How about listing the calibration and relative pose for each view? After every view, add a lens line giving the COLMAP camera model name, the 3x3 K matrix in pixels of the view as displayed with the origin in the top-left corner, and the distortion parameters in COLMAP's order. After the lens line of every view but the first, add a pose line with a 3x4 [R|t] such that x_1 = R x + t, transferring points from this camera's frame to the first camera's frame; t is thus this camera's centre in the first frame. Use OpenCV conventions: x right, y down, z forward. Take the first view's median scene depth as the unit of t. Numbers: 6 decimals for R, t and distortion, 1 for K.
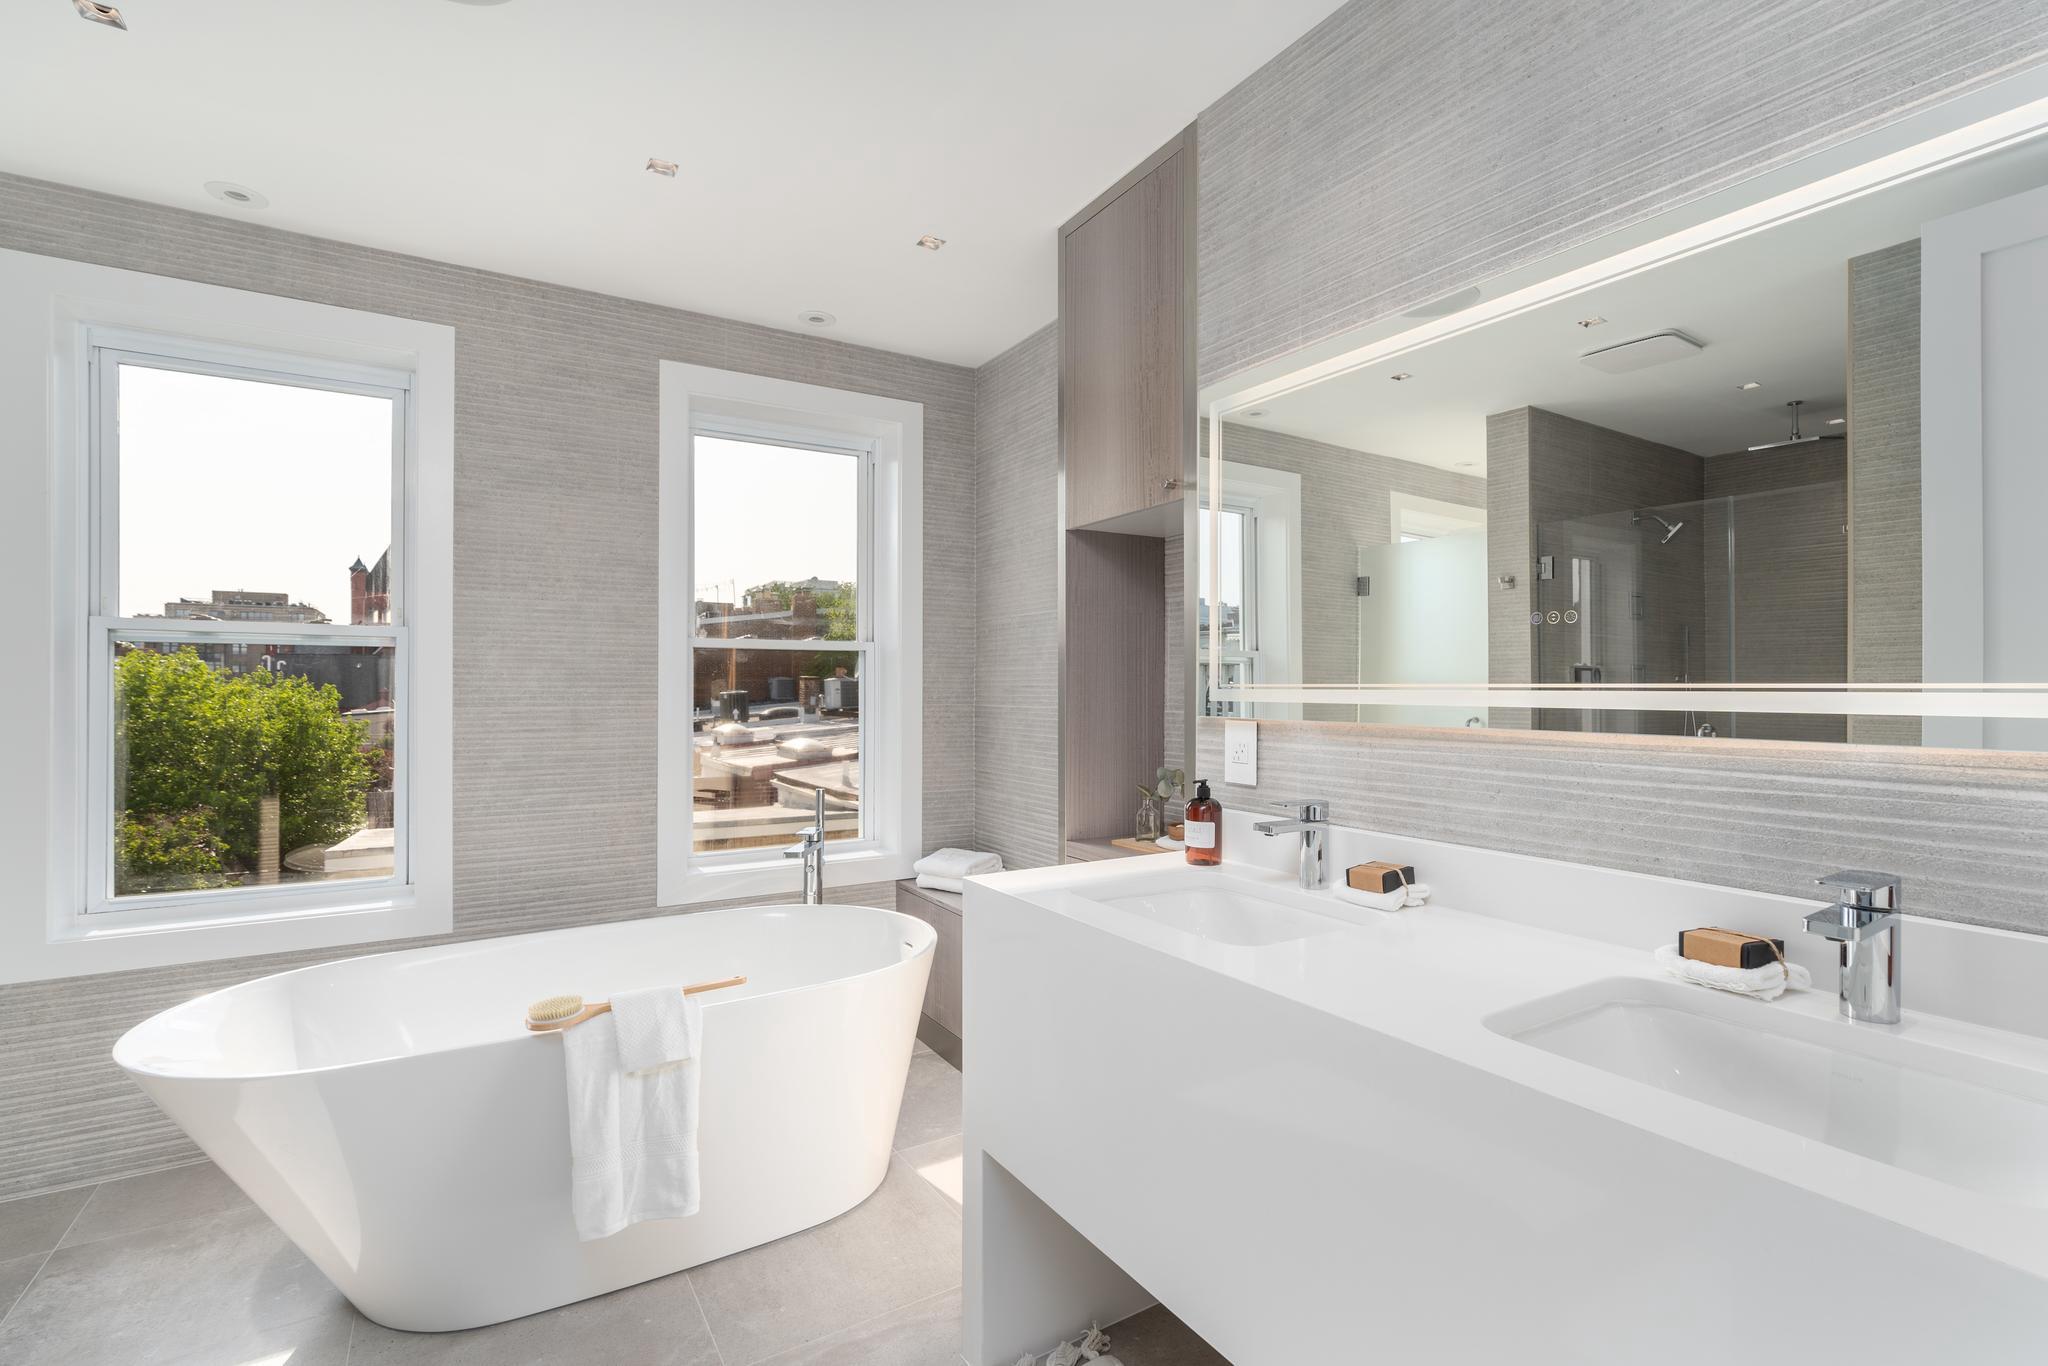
lens RADIAL K [[941.6, 0, 1024.0], [0, 941.6, 683.0], [0, 0, 1]] dist [-0.001802, -0.000383]
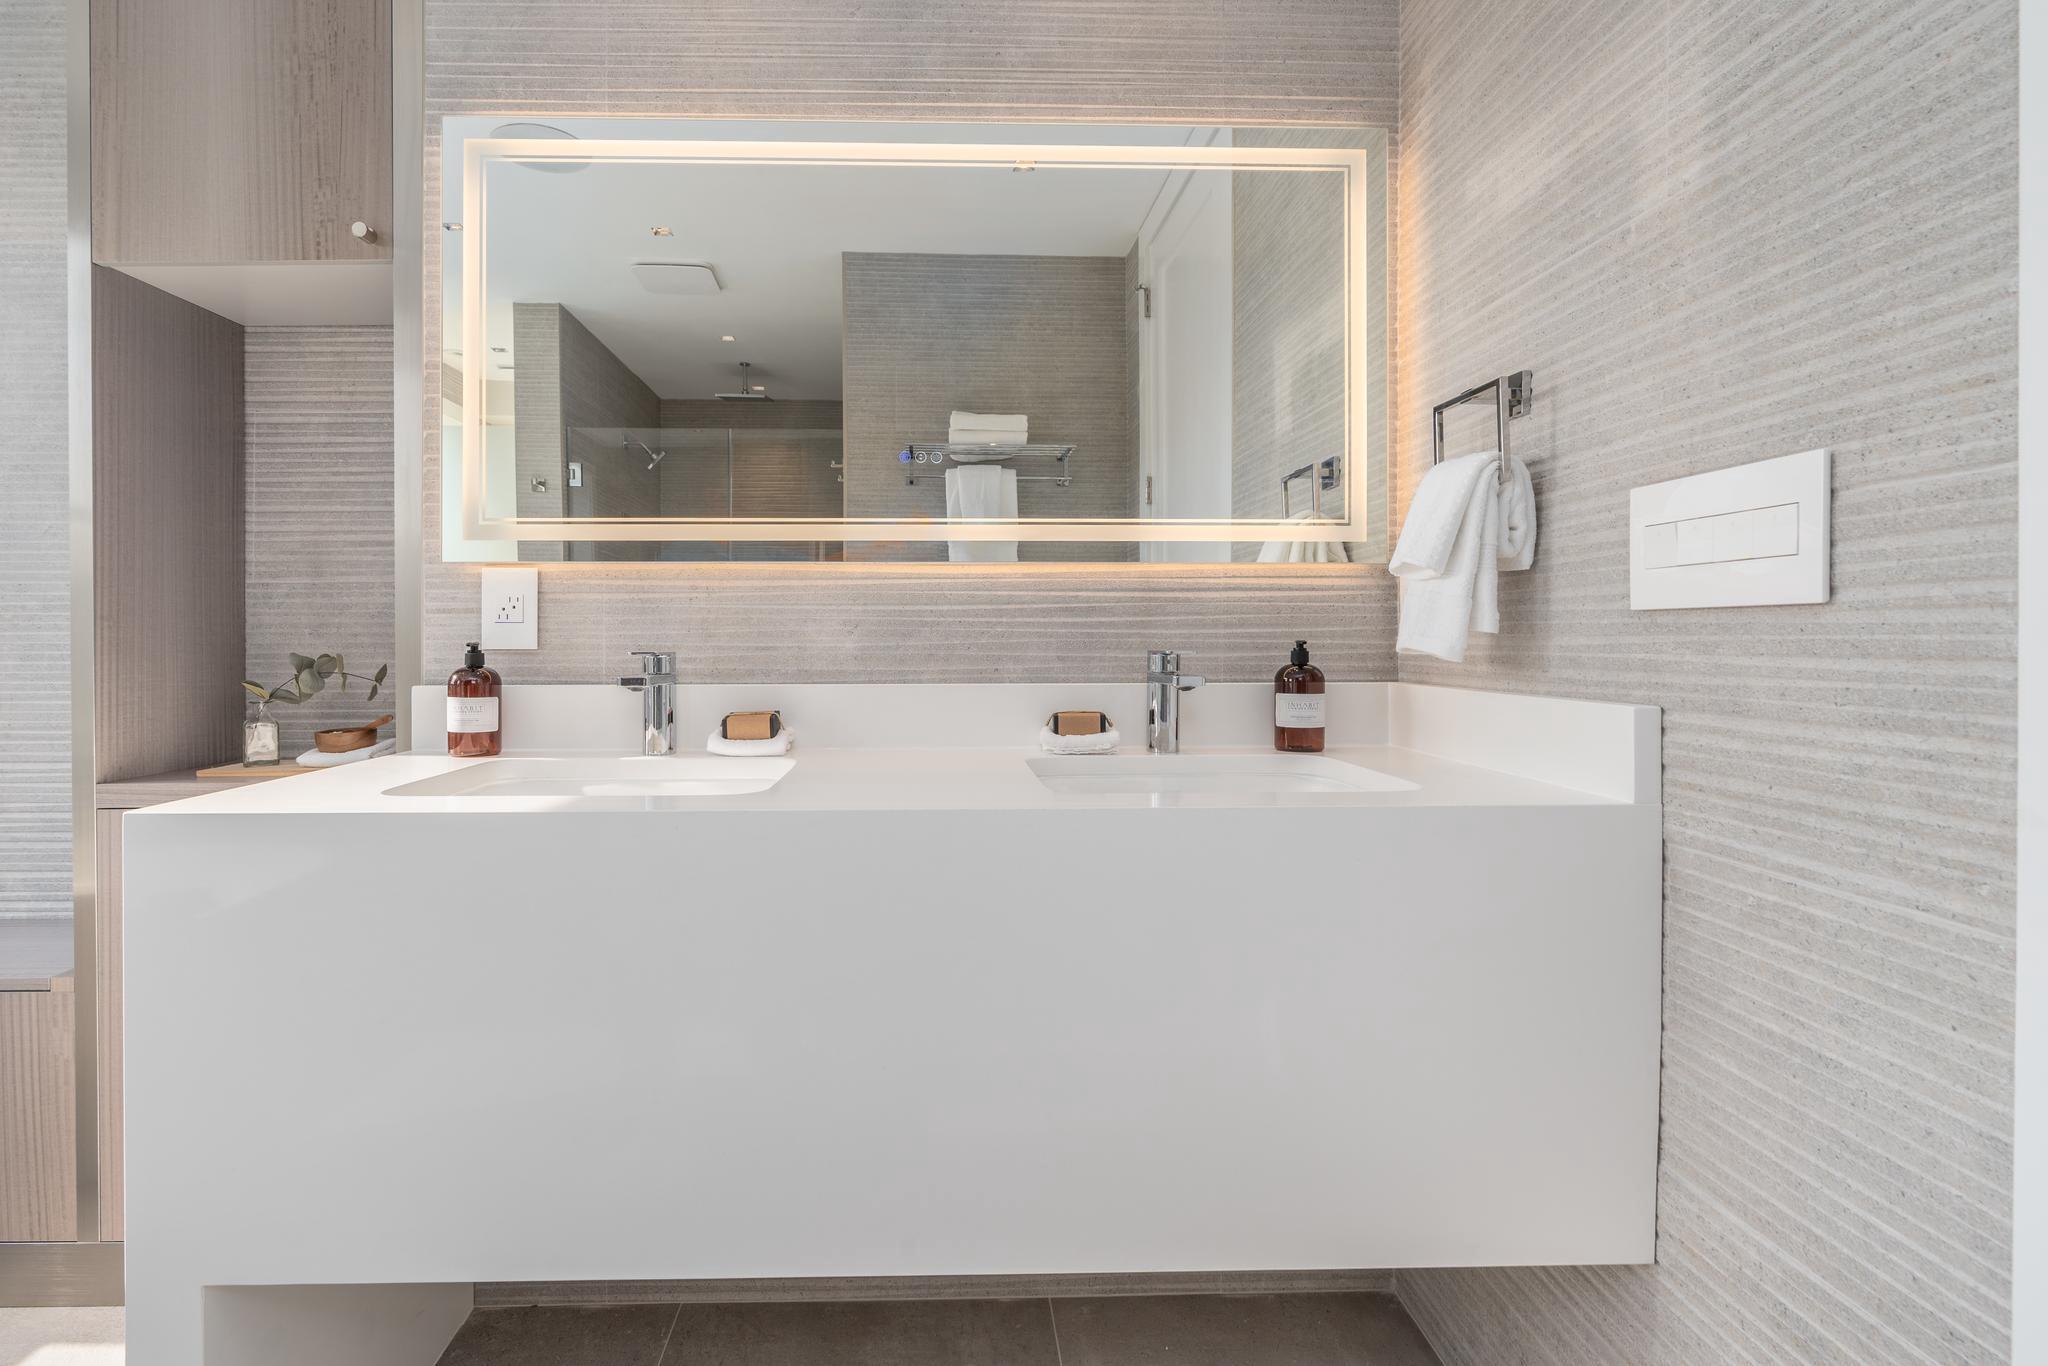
lens RADIAL K [[989.8, 0, 1017.0], [0, 989.8, 633.9], [0, 0, 1]] dist [-0.006521, -0.000098]
pose [[0.501550, -0.007496, 0.865096, -0.366320], [0.000947, 0.999967, 0.008115, 0.123443], [-0.865128, -0.003251, 0.501540, 0.327494]]
